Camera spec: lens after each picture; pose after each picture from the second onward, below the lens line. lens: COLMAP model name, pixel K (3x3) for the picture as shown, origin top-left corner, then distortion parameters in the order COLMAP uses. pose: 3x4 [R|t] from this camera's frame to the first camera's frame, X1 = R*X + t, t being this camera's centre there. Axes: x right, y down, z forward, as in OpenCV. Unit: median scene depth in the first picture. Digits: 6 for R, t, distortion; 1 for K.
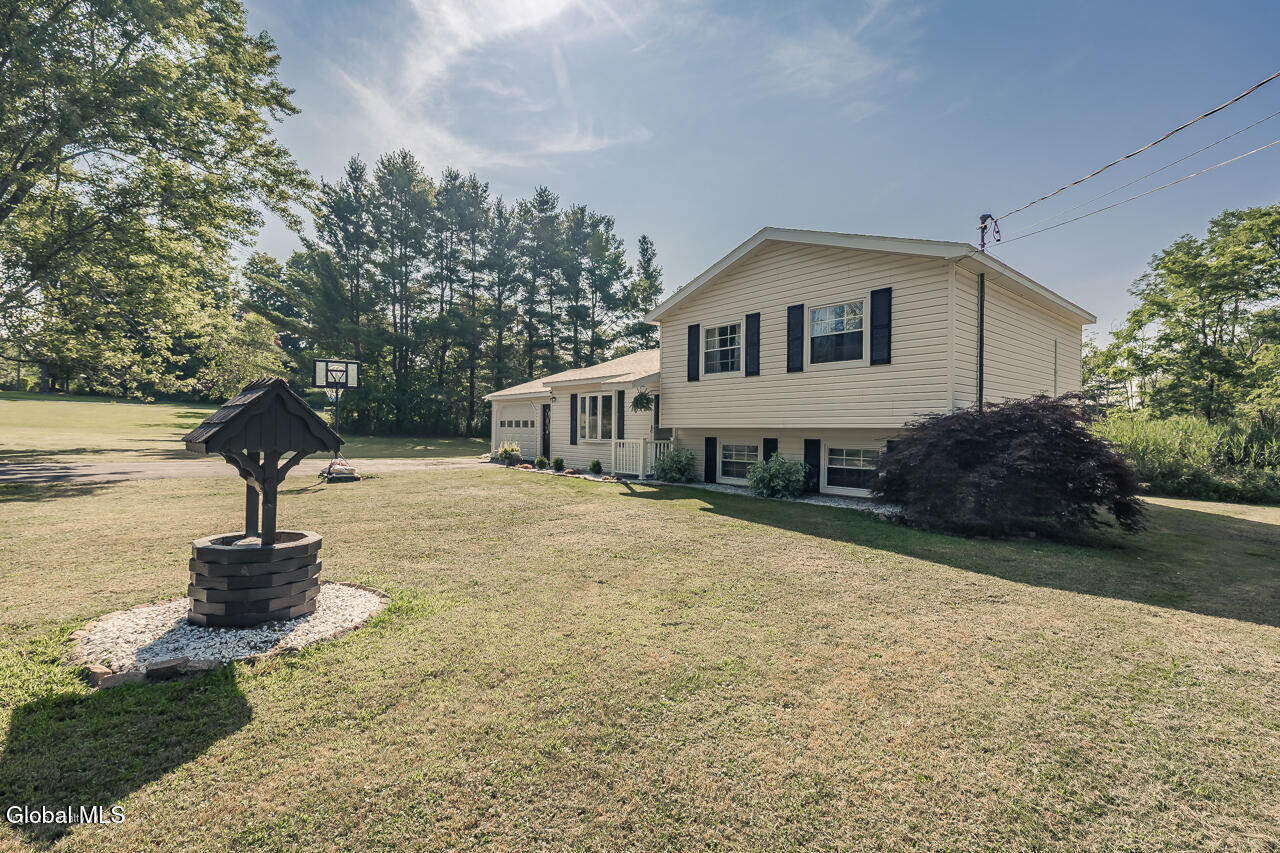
lens RADIAL K [[571.0, 0, 643.0], [0, 571.0, 433.8], [0, 0, 1]] dist [0.006154, -0.001197]
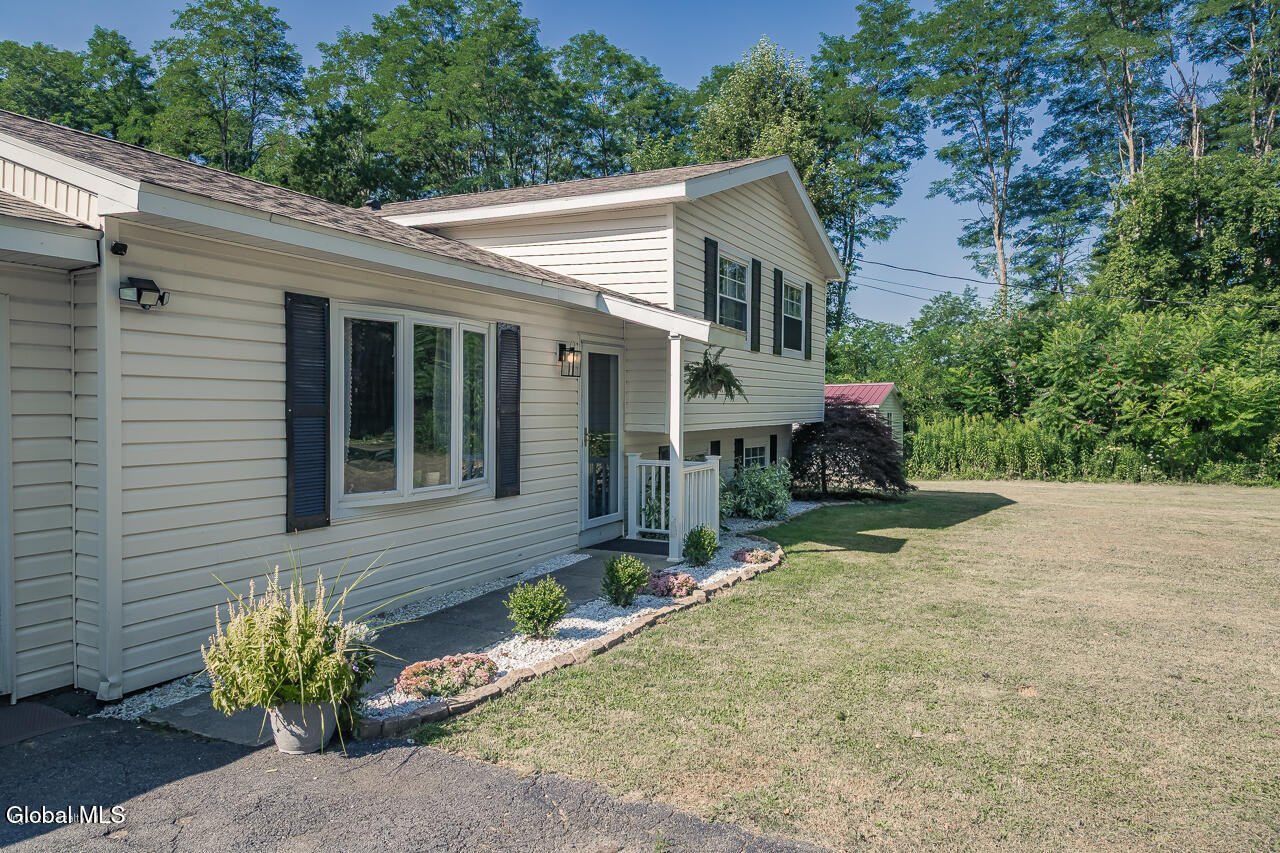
lens RADIAL K [[856.6, 0, 636.5], [0, 856.6, 422.9], [0, 0, 1]] dist [0.023867, -0.004817]
pose [[-0.375326, -0.033564, 0.926285, -0.539873], [-0.004035, 0.999394, 0.034578, -0.037530], [-0.926884, 0.009241, -0.375234, 1.152209]]
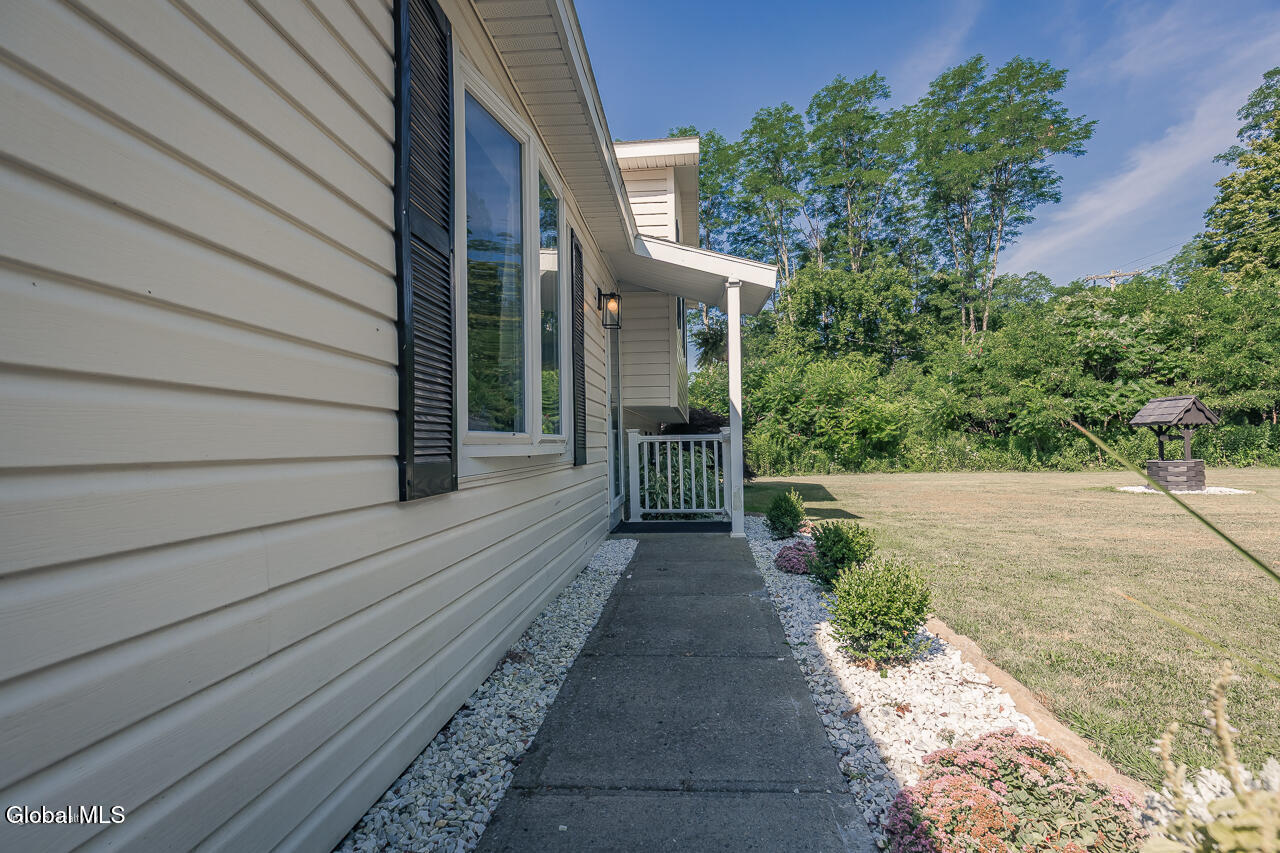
lens RADIAL K [[595.0, 0, 639.2], [0, 595.0, 438.0], [0, 0, 1]] dist [-0.008438, 0.001931]
pose [[-0.682841, 0.007939, 0.730524, -0.254585], [0.014659, 0.999889, 0.002837, 0.011326], [-0.730420, 0.012646, -0.682881, 1.194676]]
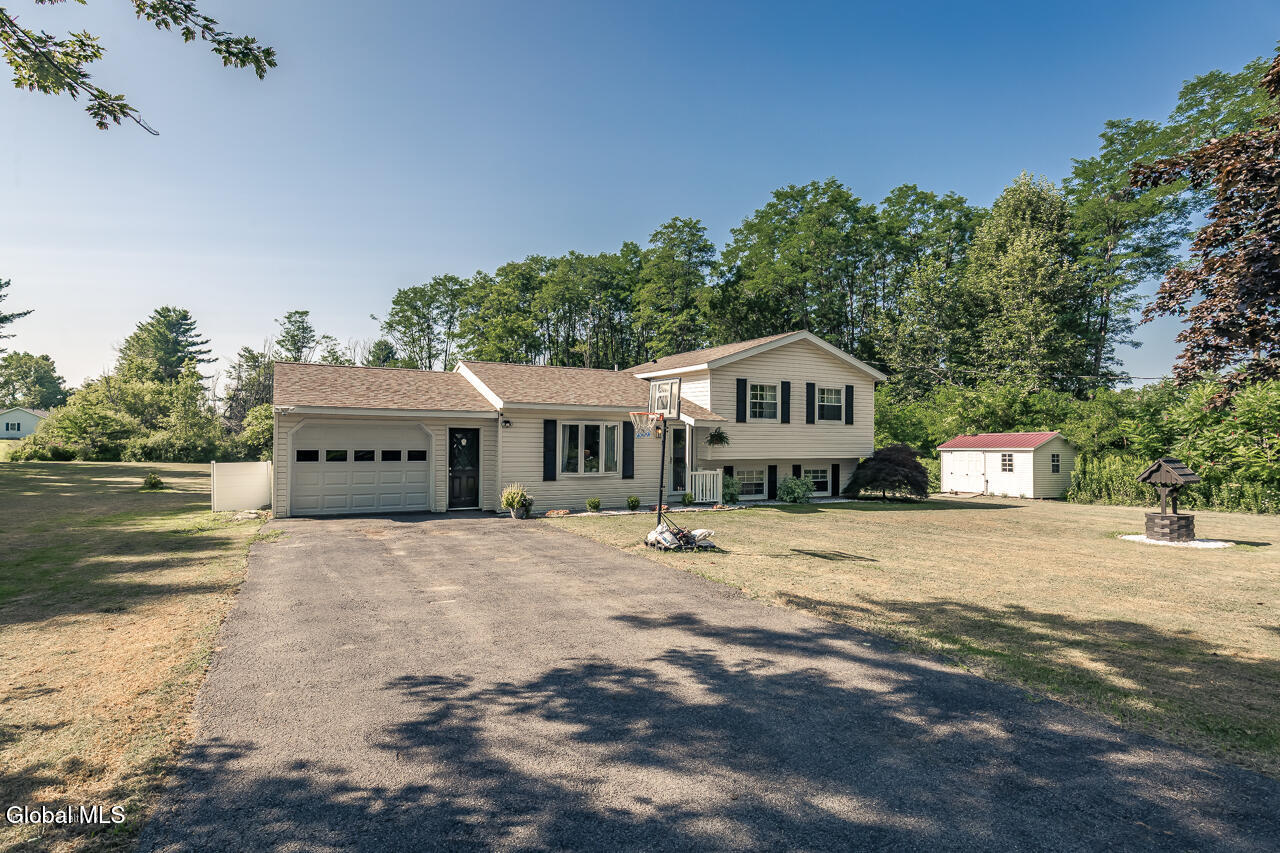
lens RADIAL K [[653.3, 0, 634.2], [0, 653.3, 432.5], [0, 0, 1]] dist [0.002287, -0.000073]
pose [[0.208145, 0.000791, 0.978098, -1.171594], [-0.001340, 0.999999, -0.000524, -0.057672], [-0.978097, -0.001202, 0.208146, 0.781142]]
